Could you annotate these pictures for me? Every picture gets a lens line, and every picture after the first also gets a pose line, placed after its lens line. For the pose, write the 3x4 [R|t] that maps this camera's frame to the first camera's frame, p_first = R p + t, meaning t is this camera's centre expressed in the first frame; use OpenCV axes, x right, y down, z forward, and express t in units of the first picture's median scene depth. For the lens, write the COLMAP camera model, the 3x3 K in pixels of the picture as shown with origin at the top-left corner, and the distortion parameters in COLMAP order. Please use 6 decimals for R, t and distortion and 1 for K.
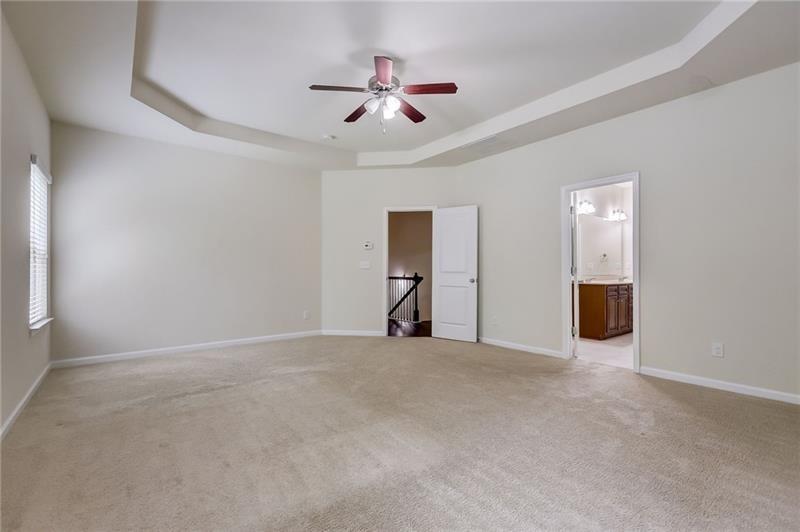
lens RADIAL K [[356.5, 0, 402.4], [0, 356.5, 268.1], [0, 0, 1]] dist [0.000685, 0.000870]
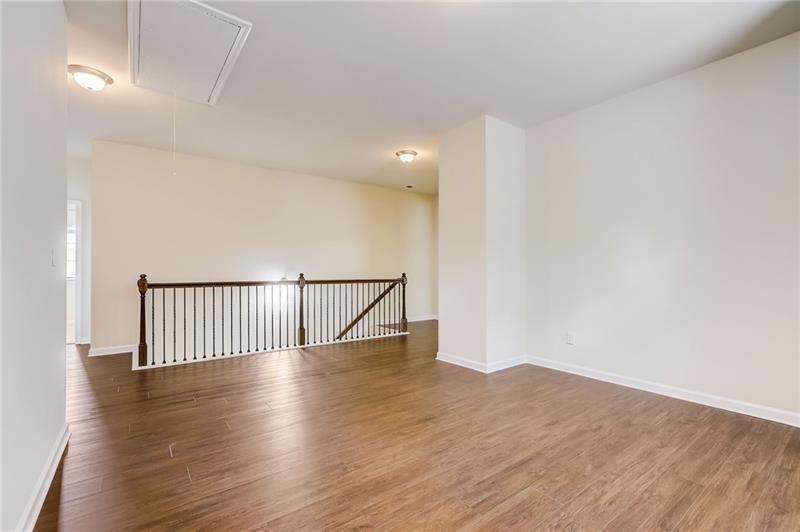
lens RADIAL K [[356.5, 0, 402.4], [0, 356.5, 268.1], [0, 0, 1]] dist [0.000685, 0.000870]
pose [[0.029718, -0.002873, 0.999554, -0.622989], [-0.007602, 0.999966, 0.003101, -0.001184], [-0.999529, -0.007691, 0.029695, 0.776900]]
